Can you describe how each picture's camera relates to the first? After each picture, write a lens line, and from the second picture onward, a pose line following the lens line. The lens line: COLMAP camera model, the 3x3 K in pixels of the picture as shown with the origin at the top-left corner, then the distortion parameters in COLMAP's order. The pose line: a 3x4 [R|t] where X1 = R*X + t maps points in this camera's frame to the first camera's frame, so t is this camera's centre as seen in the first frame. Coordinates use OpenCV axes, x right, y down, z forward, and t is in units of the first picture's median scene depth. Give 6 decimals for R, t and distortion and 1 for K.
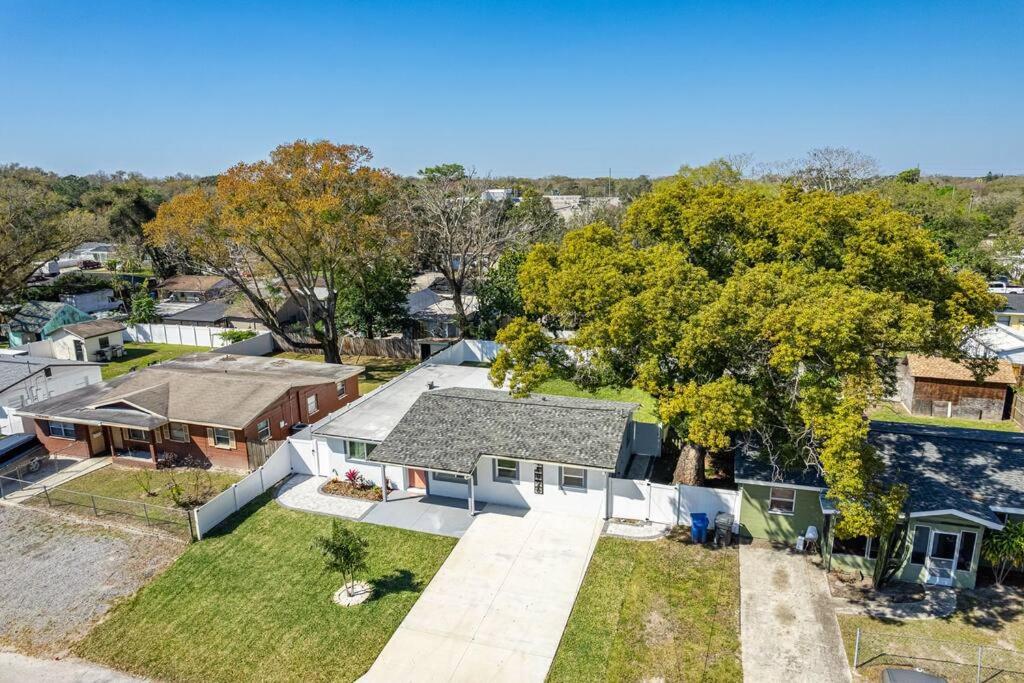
lens RADIAL K [[656.0, 0, 521.5], [0, 656.0, 340.3], [0, 0, 1]] dist [-0.076631, 0.067875]
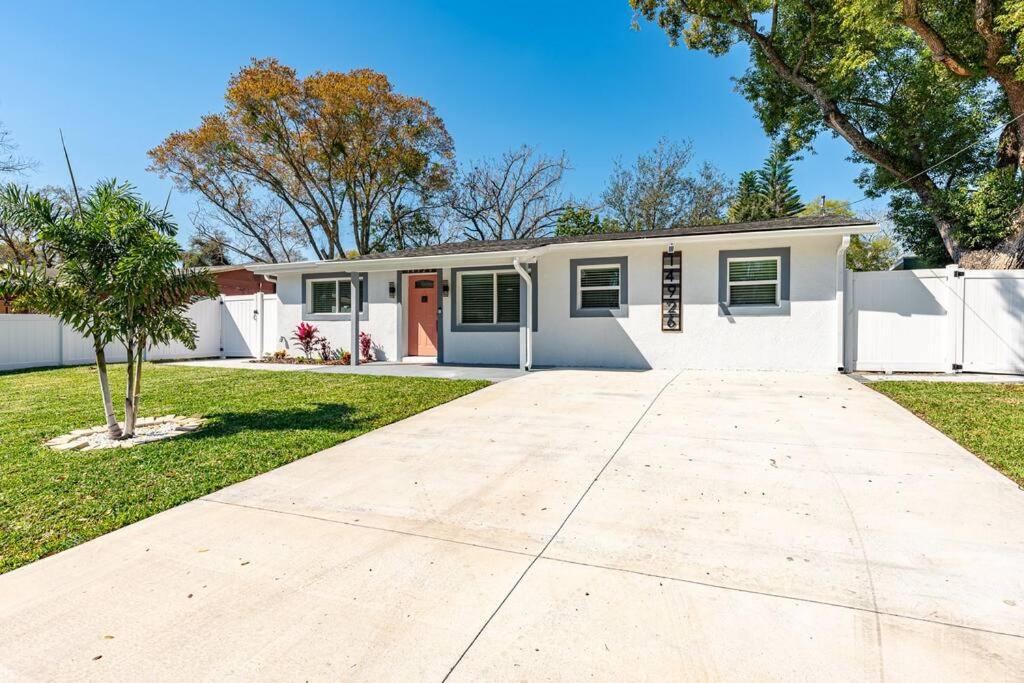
lens RADIAL K [[515.2, 0, 514.1], [0, 515.2, 336.1], [0, 0, 1]] dist [-0.001555, 0.000001]
pose [[0.996675, 0.015555, -0.079979, -0.058466], [-0.034108, 0.971111, -0.236176, 0.345280], [0.073995, 0.238119, 0.968413, 0.670534]]
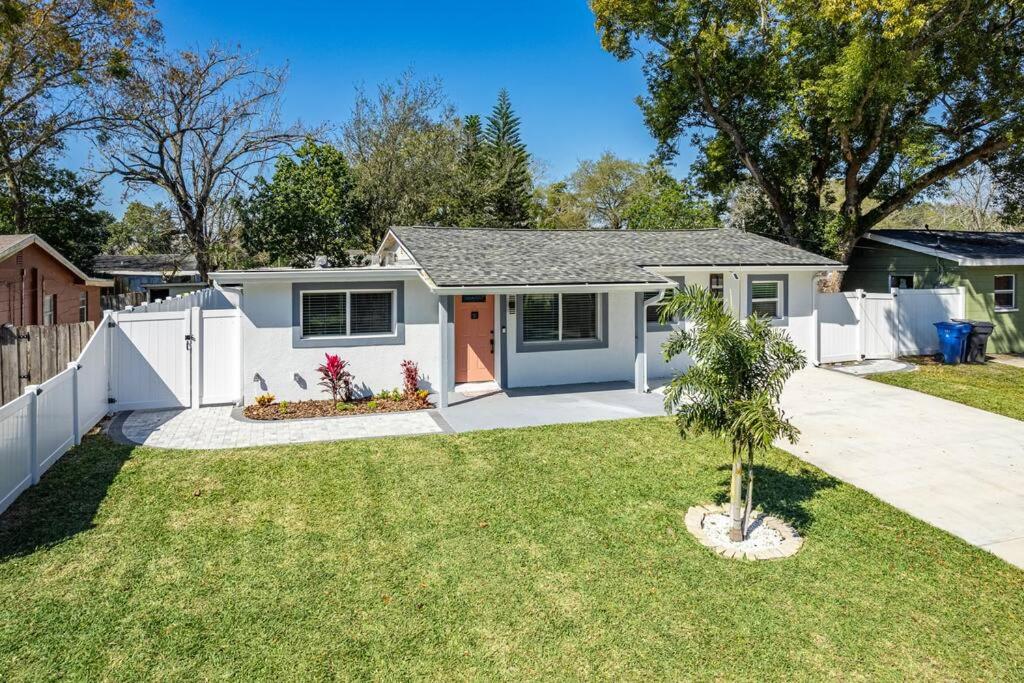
lens RADIAL K [[679.3, 0, 492.5], [0, 679.3, 272.0], [0, 0, 1]] dist [-0.053219, -0.000839]
pose [[0.818193, -0.002791, 0.574936, -0.472751], [0.136294, 0.972426, -0.189240, 0.272683], [-0.558555, 0.233196, 0.796013, 0.675437]]
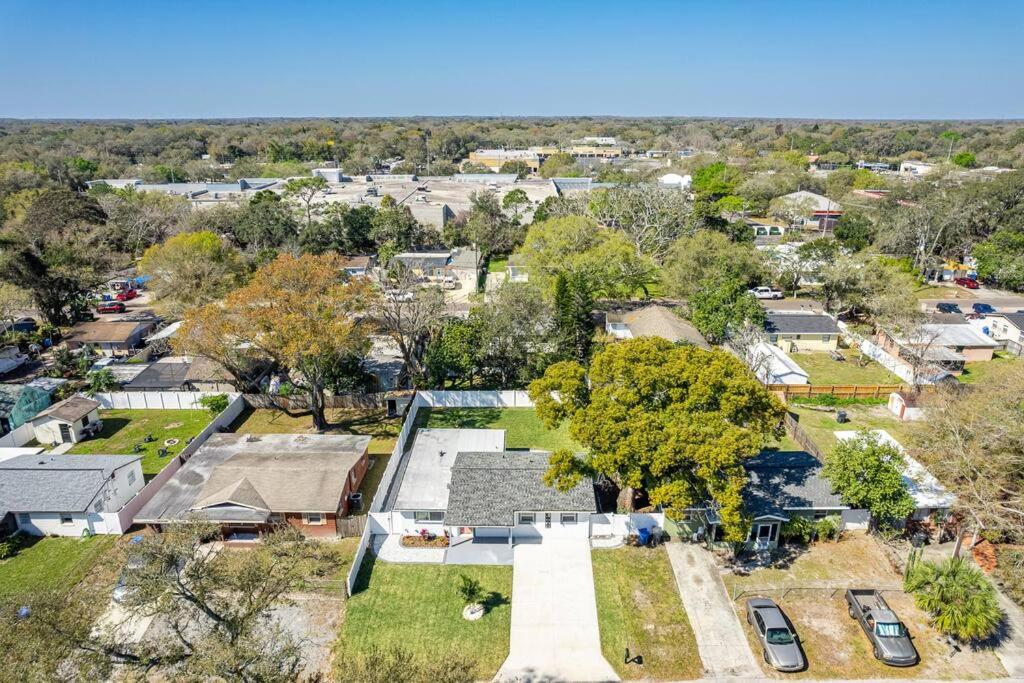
lens RADIAL K [[656.0, 0, 521.5], [0, 656.0, 340.3], [0, 0, 1]] dist [-0.076631, 0.067875]
pose [[0.955021, -0.082622, 0.284796, -0.494708], [0.055044, 0.993103, 0.103525, -0.436123], [-0.291385, -0.083192, 0.952982, -0.547471]]
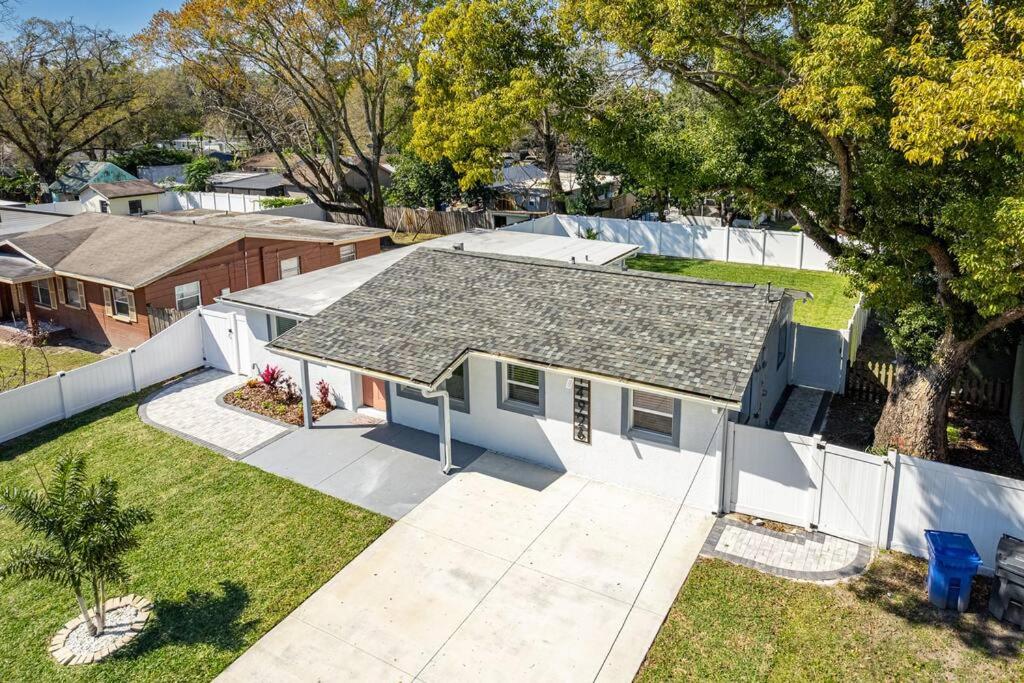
lens RADIAL K [[679.1, 0, 552.8], [0, 679.1, 231.9], [0, 0, 1]] dist [-0.024794, 0.001084]
pose [[0.981445, 0.043761, -0.186681, 0.097646], [-0.054574, 0.997093, -0.053176, 0.112267], [0.183811, 0.062378, 0.980980, 0.516270]]
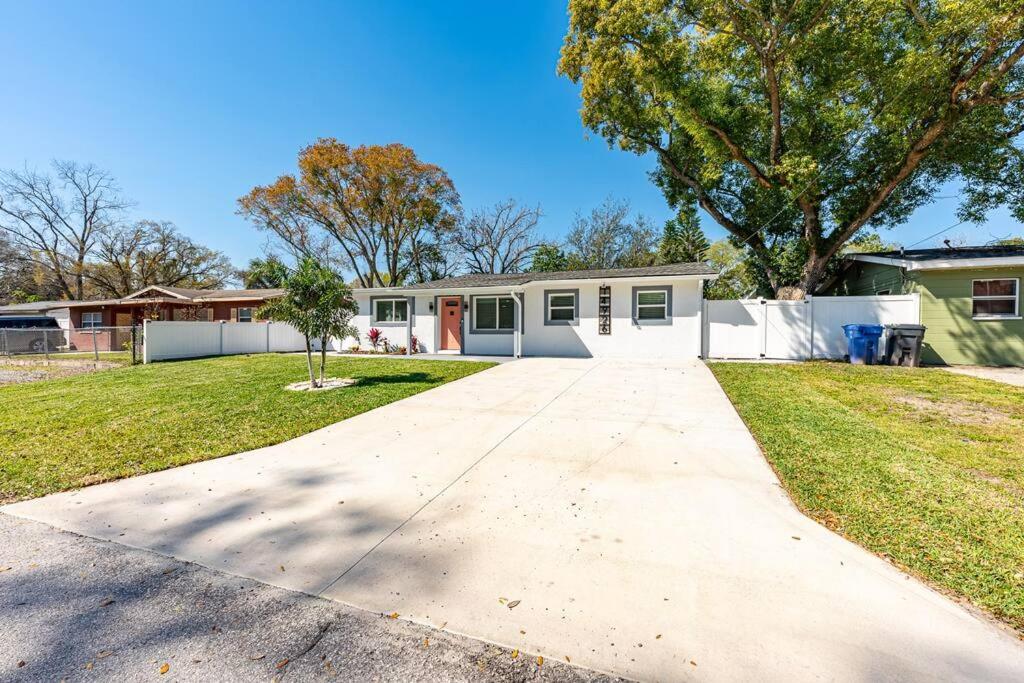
lens RADIAL K [[405.1, 0, 515.2], [0, 405.1, 340.0], [0, 0, 1]] dist [0.000227, -0.000172]
pose [[0.999030, 0.018974, -0.039729, -0.063340], [-0.027648, 0.972626, -0.230724, 0.373721], [0.034264, 0.231598, 0.972208, 0.557062]]
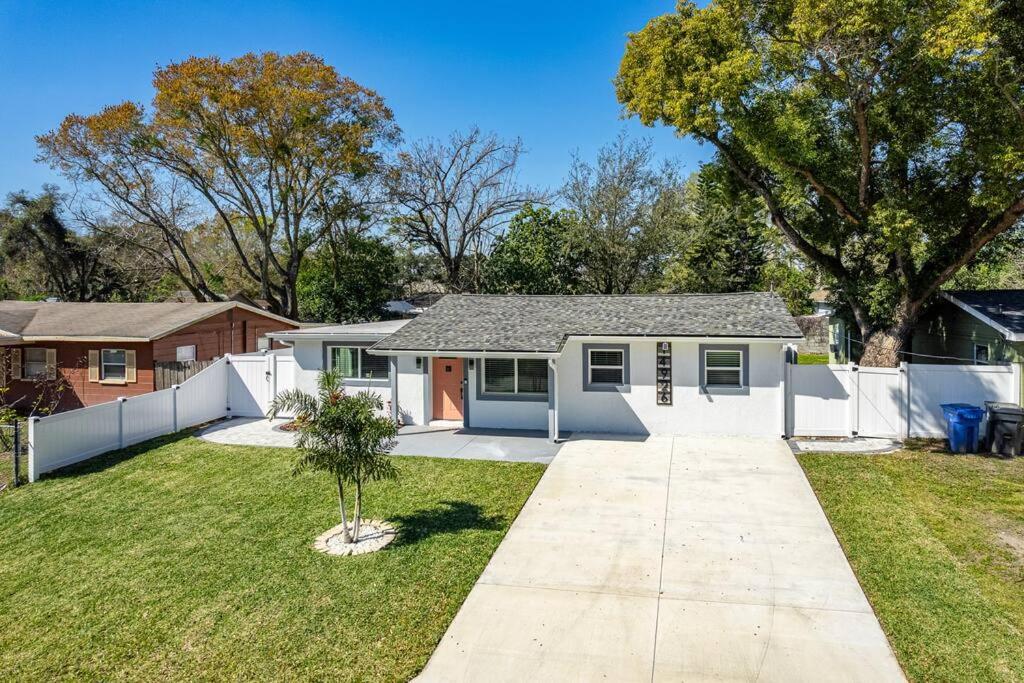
lens RADIAL K [[666.2, 0, 539.3], [0, 666.2, 288.0], [0, 0, 1]] dist [-0.063413, 0.048431]
pose [[0.994533, 0.008071, 0.104112, -0.157581], [0.017718, 0.969509, -0.244413, 0.291394], [-0.102910, 0.244921, 0.964066, 0.425335]]
